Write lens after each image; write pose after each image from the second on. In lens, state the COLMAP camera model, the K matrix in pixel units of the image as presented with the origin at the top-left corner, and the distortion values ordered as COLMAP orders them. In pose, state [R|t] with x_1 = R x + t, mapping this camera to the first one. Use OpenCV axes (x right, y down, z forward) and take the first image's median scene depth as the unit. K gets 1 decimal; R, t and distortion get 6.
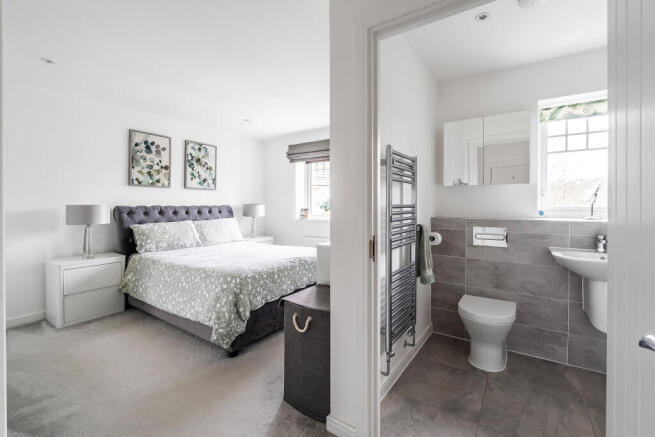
lens RADIAL K [[294.6, 0, 331.2], [0, 294.6, 205.4], [0, 0, 1]] dist [-0.000075, -0.000026]
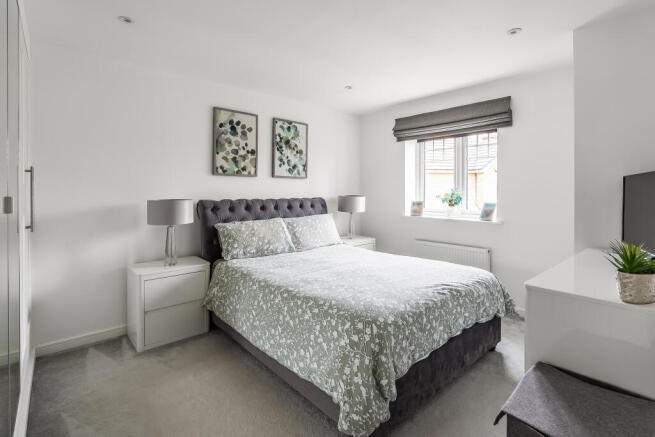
lens RADIAL K [[324.4, 0, 327.5], [0, 324.4, 190.2], [0, 0, 1]] dist [0.001324, 0.000285]
pose [[0.970505, 0.001811, -0.241073, -0.181445], [-0.002277, 0.999996, -0.001657, -0.027812], [0.241069, 0.002157, 0.970506, 0.226818]]
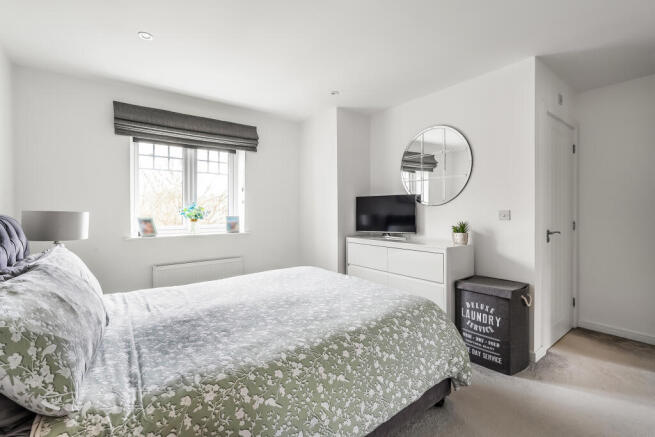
lens RADIAL K [[294.6, 0, 331.2], [0, 294.6, 205.4], [0, 0, 1]] dist [-0.000075, -0.000026]
pose [[0.297442, 0.015837, 0.954608, -0.862898], [0.004541, 0.999828, -0.018002, -0.005934], [-0.954729, 0.009690, 0.297319, 0.756756]]
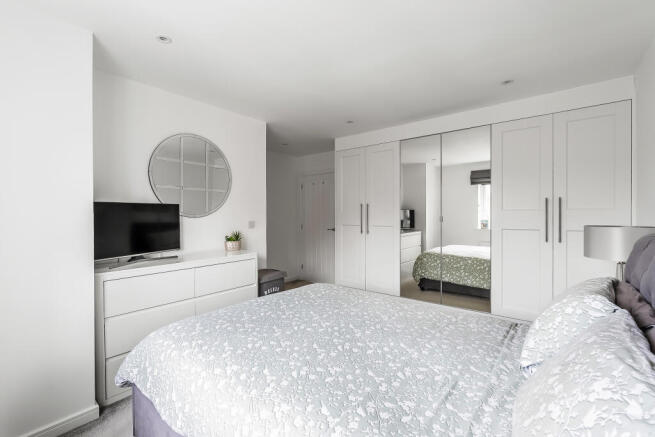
lens RADIAL K [[291.3, 0, 325.2], [0, 291.3, 216.8], [0, 0, 1]] dist [-0.000947, -0.000123]
pose [[-0.997791, 0.003695, 0.066329, -0.305197], [0.004207, 0.999962, 0.007586, -0.027406], [-0.066299, 0.007848, -0.997769, 1.610808]]
